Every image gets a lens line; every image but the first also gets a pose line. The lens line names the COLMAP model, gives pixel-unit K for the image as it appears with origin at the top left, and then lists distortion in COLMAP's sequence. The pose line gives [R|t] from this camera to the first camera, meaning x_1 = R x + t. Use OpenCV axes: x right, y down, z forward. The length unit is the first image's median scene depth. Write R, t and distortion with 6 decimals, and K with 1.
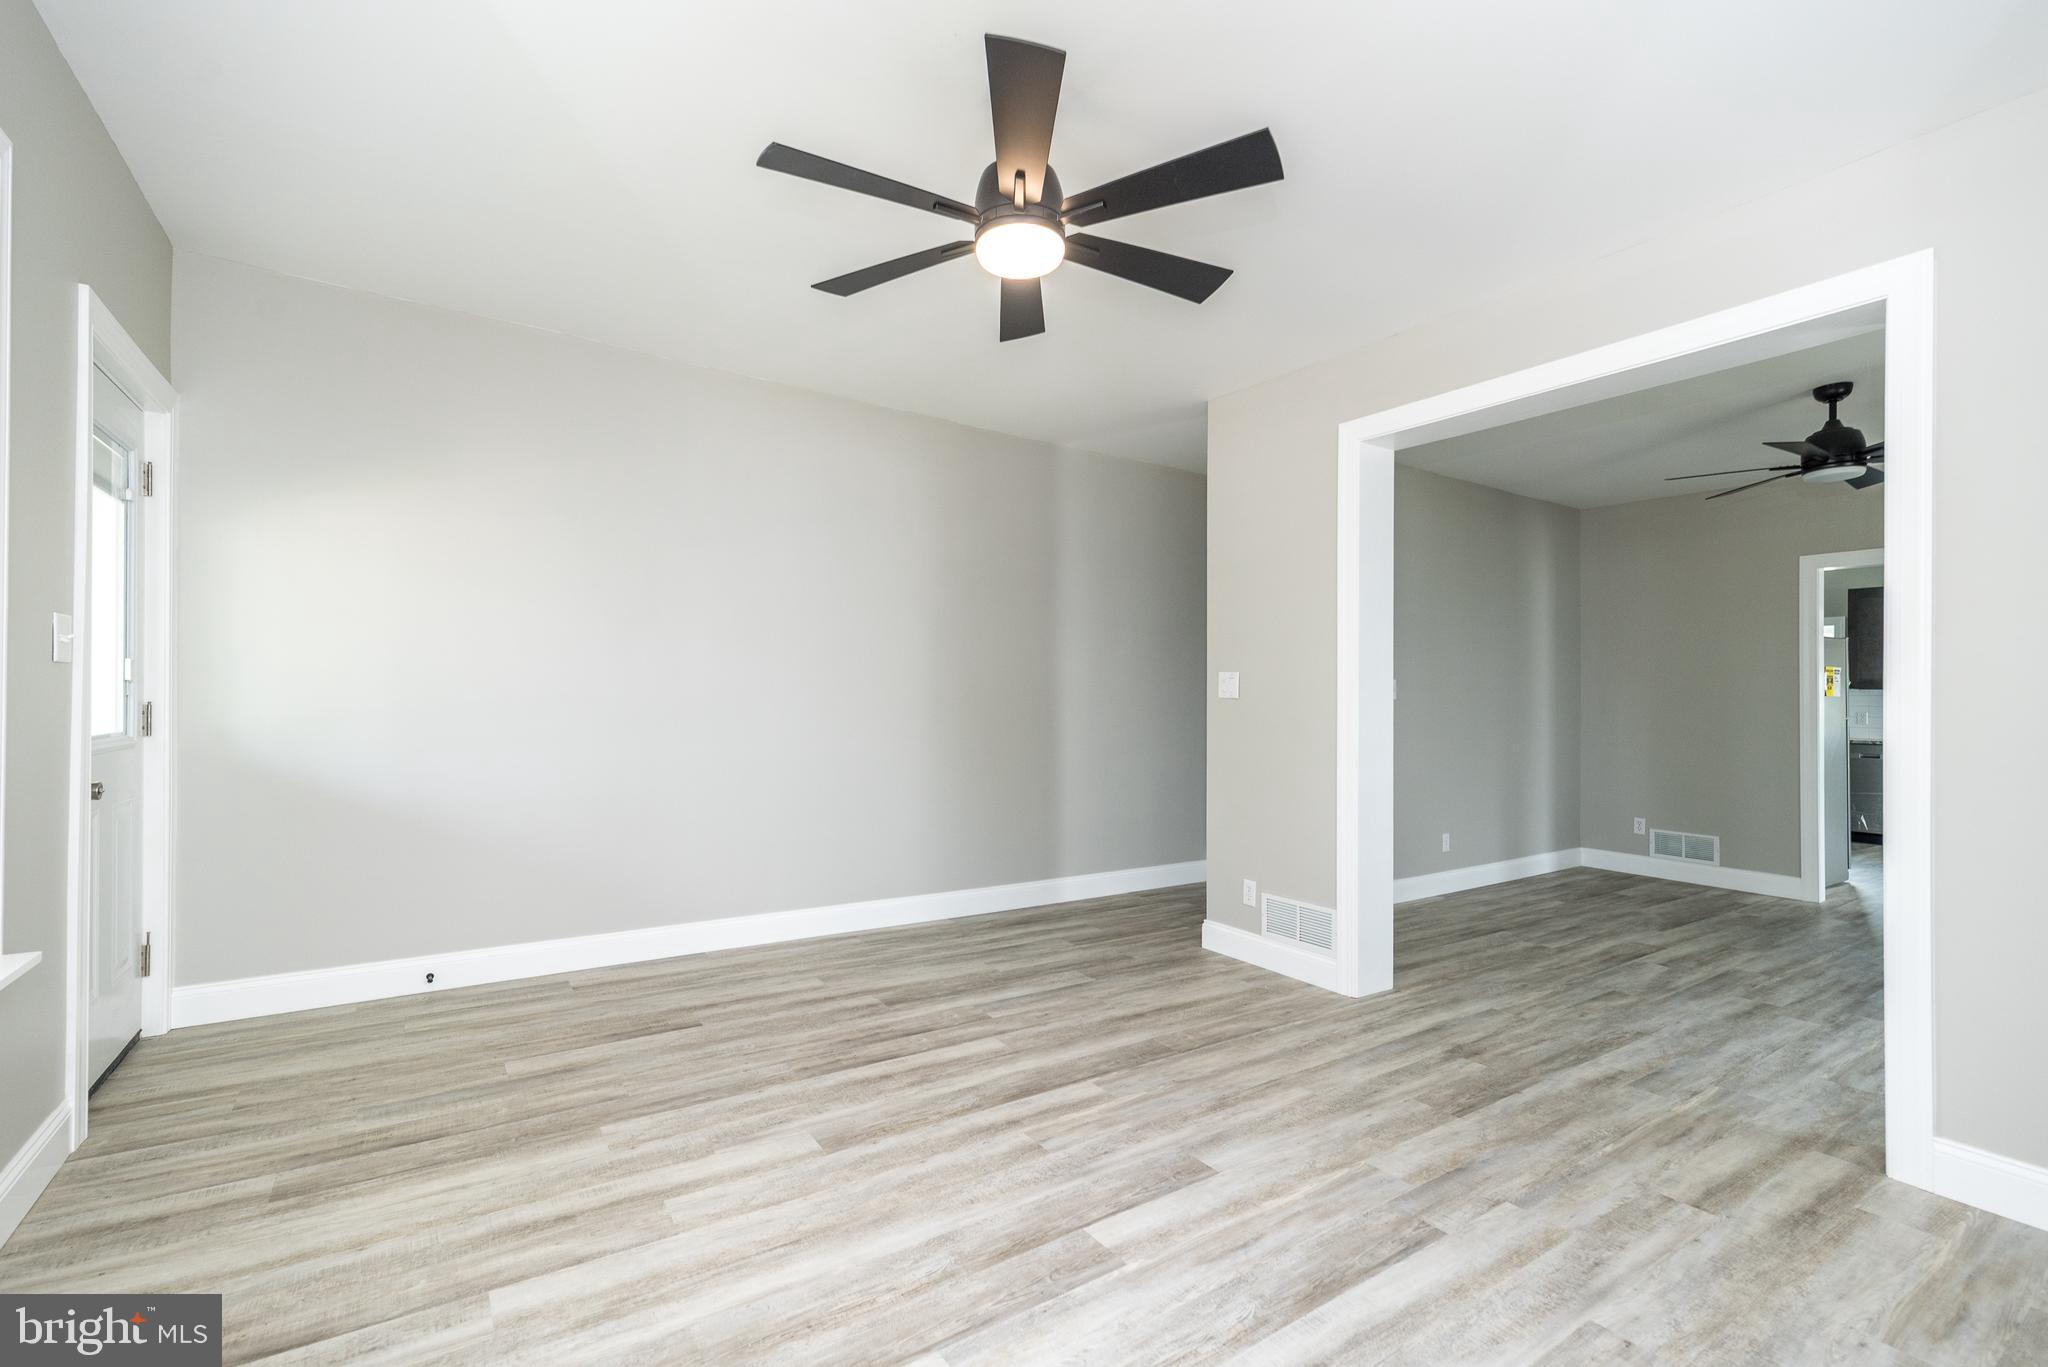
lens RADIAL K [[897.7, 0, 1025.3], [0, 897.7, 698.3], [0, 0, 1]] dist [0.007737, -0.000400]
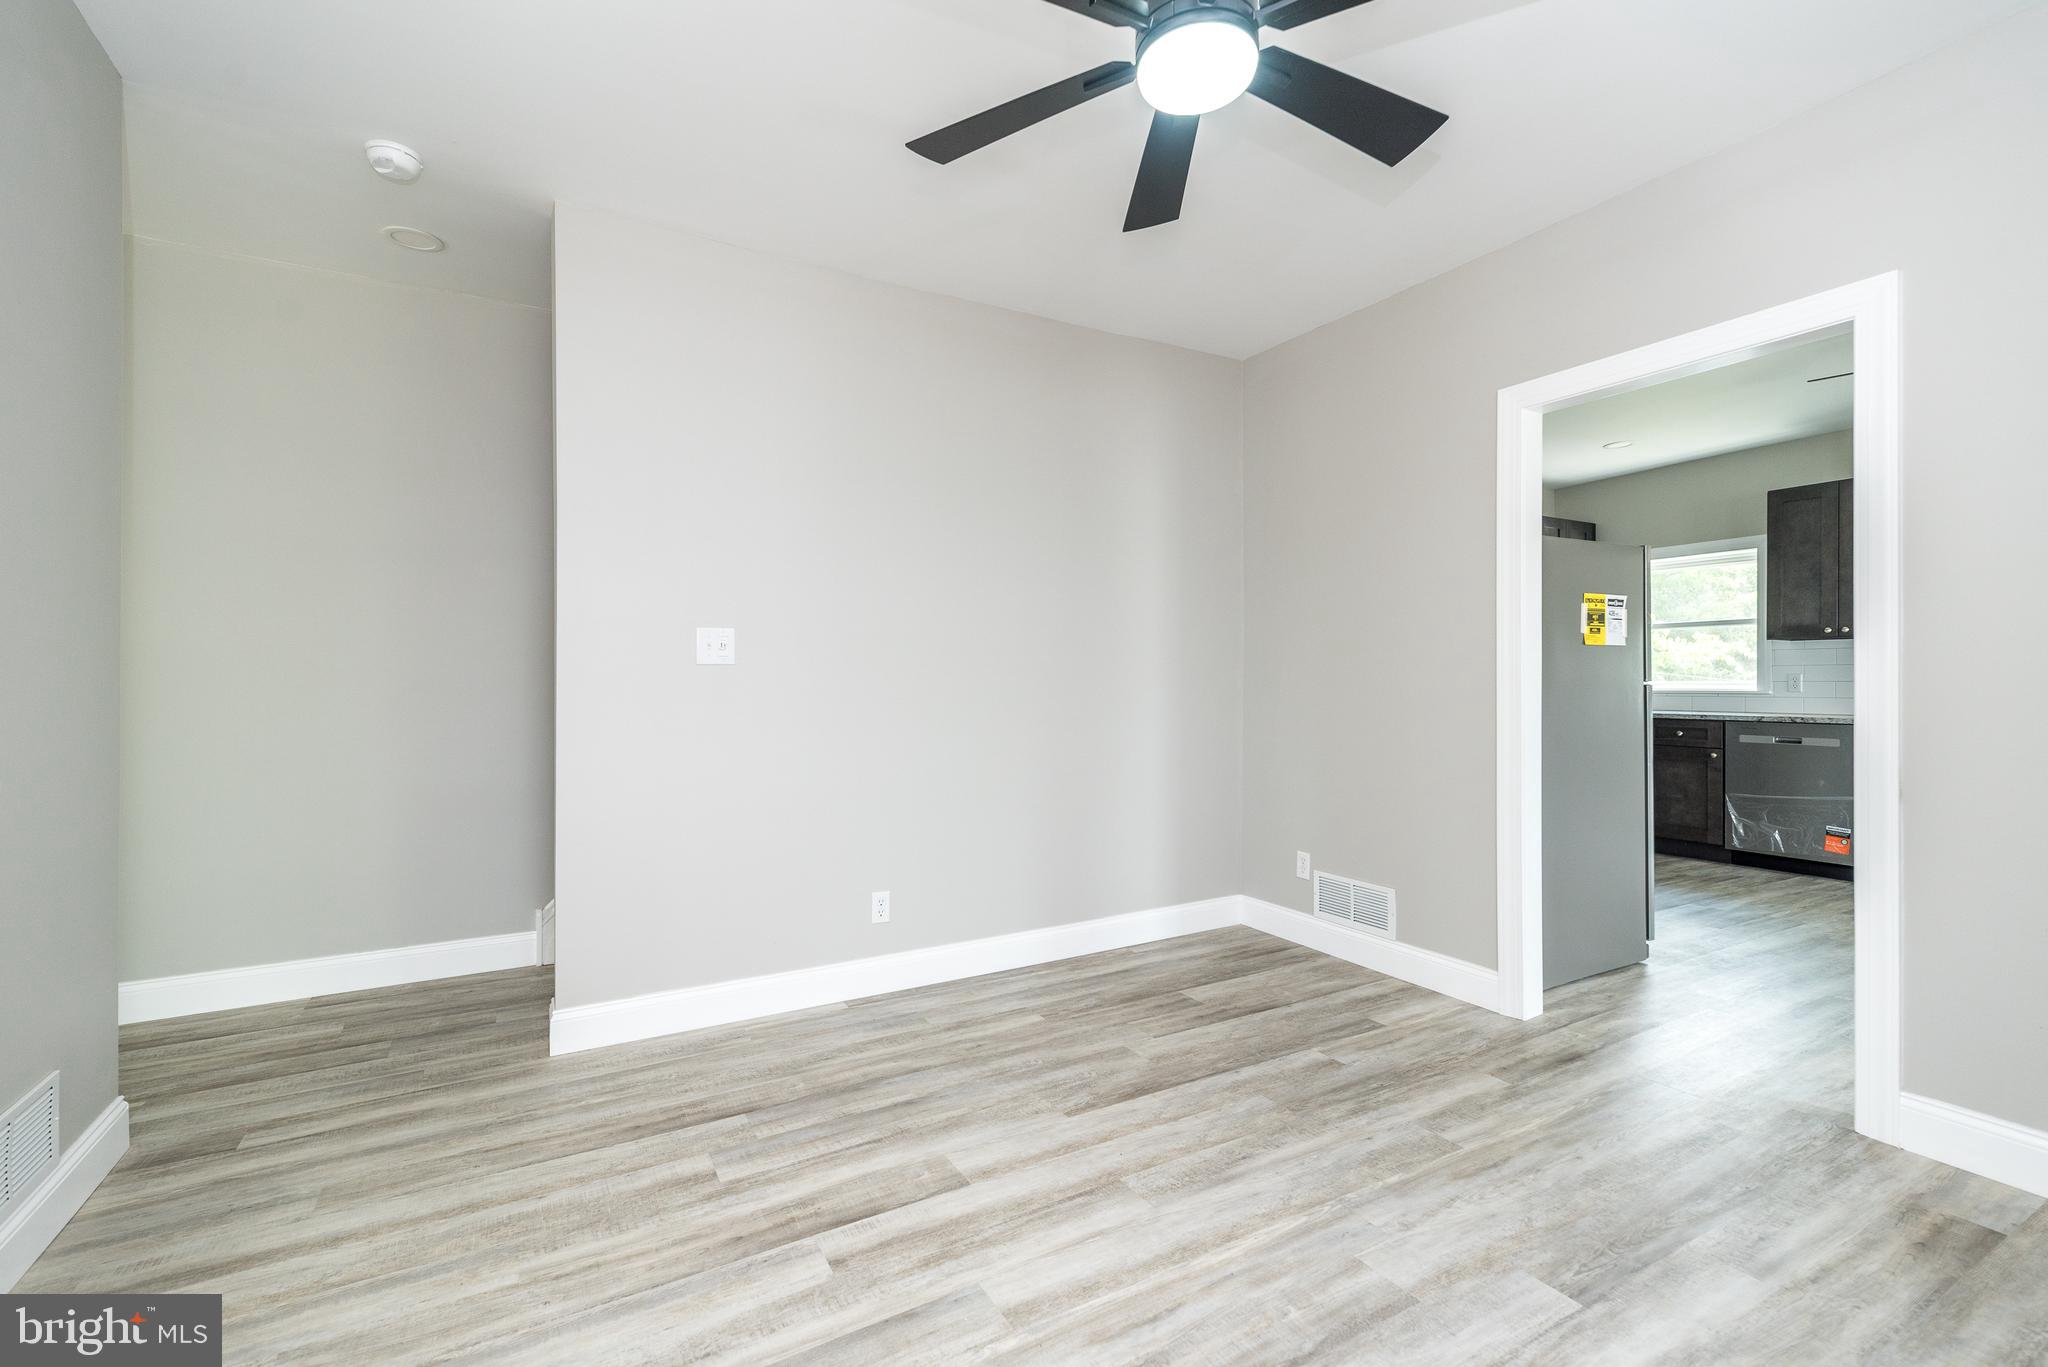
lens RADIAL K [[897.7, 0, 1030.0], [0, 897.7, 667.6], [0, 0, 1]] dist [0.007737, -0.000400]
pose [[0.996763, -0.019130, -0.078088, 1.154073], [0.018294, 0.999768, -0.011409, 0.025575], [0.078288, 0.009943, 0.996881, 0.793596]]
